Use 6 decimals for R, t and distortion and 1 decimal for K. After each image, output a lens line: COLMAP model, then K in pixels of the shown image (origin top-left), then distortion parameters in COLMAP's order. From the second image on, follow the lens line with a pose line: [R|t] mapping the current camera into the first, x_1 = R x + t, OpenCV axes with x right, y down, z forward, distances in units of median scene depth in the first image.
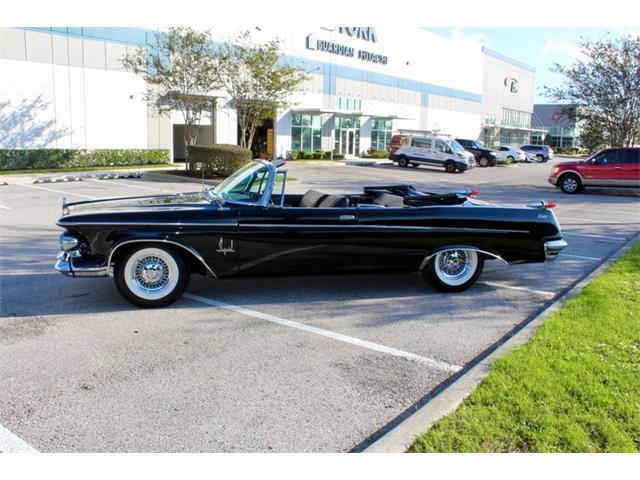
lens RADIAL K [[589.0, 0, 320.0], [0, 589.0, 240.0], [0, 0, 1]] dist [-0.147532, 0.163906]
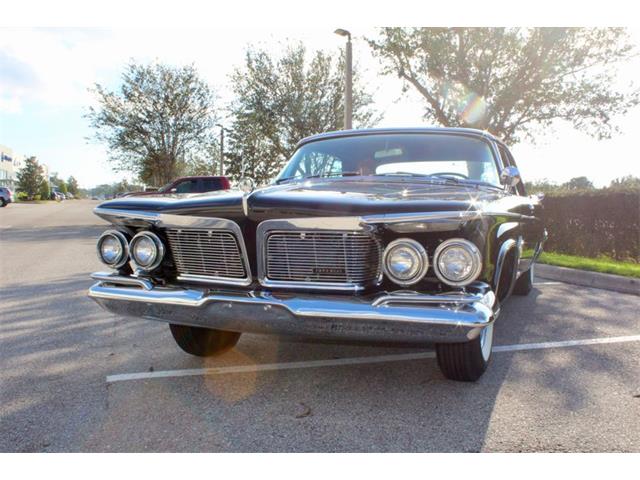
lens RADIAL K [[663.0, 0, 321.3], [0, 663.0, 212.5], [0, 0, 1]] dist [-0.194143, 0.327269]
pose [[0.584931, -0.032066, 0.810449, -0.148863], [0.141435, 0.987942, -0.062990, -0.002609], [-0.798656, 0.151470, 0.582413, 0.131342]]
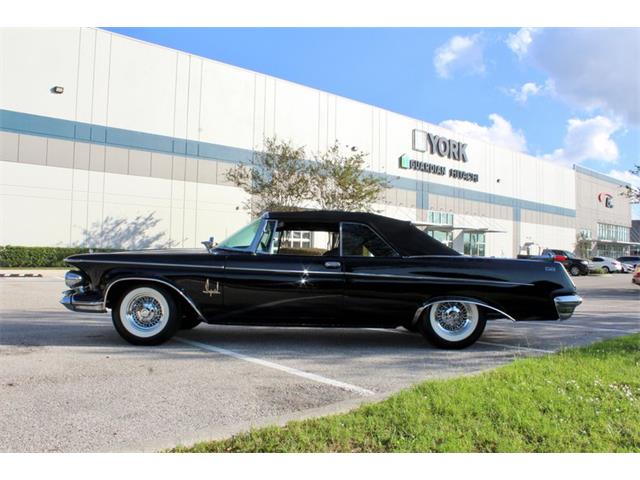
lens RADIAL K [[543.1, 0, 320.0], [0, 543.1, 240.0], [0, 0, 1]] dist [-0.158632, 0.147047]
pose [[0.978919, -0.007337, -0.204115, 0.038760], [-0.035275, 0.978265, -0.204338, 0.020163], [0.201177, 0.207230, 0.957384, 0.018500]]
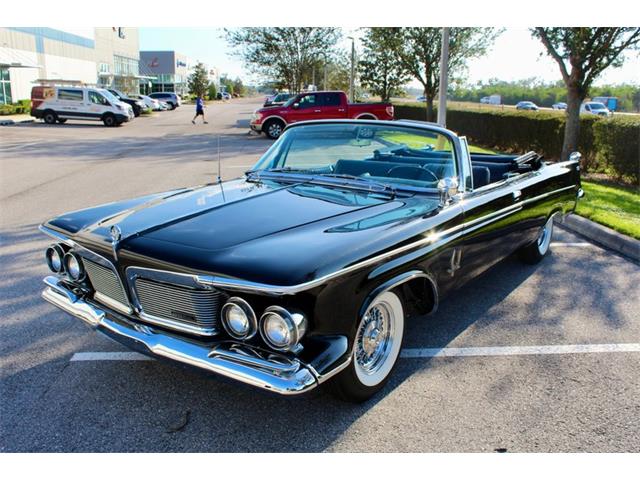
lens RADIAL K [[584.6, 0, 320.0], [0, 584.6, 240.0], [0, 0, 1]] dist [-0.142222, 0.137337]
pose [[0.761077, -0.173223, 0.625105, -0.114073], [0.117621, 0.984562, 0.129626, -0.019204], [-0.637909, -0.025130, 0.769702, 0.106684]]
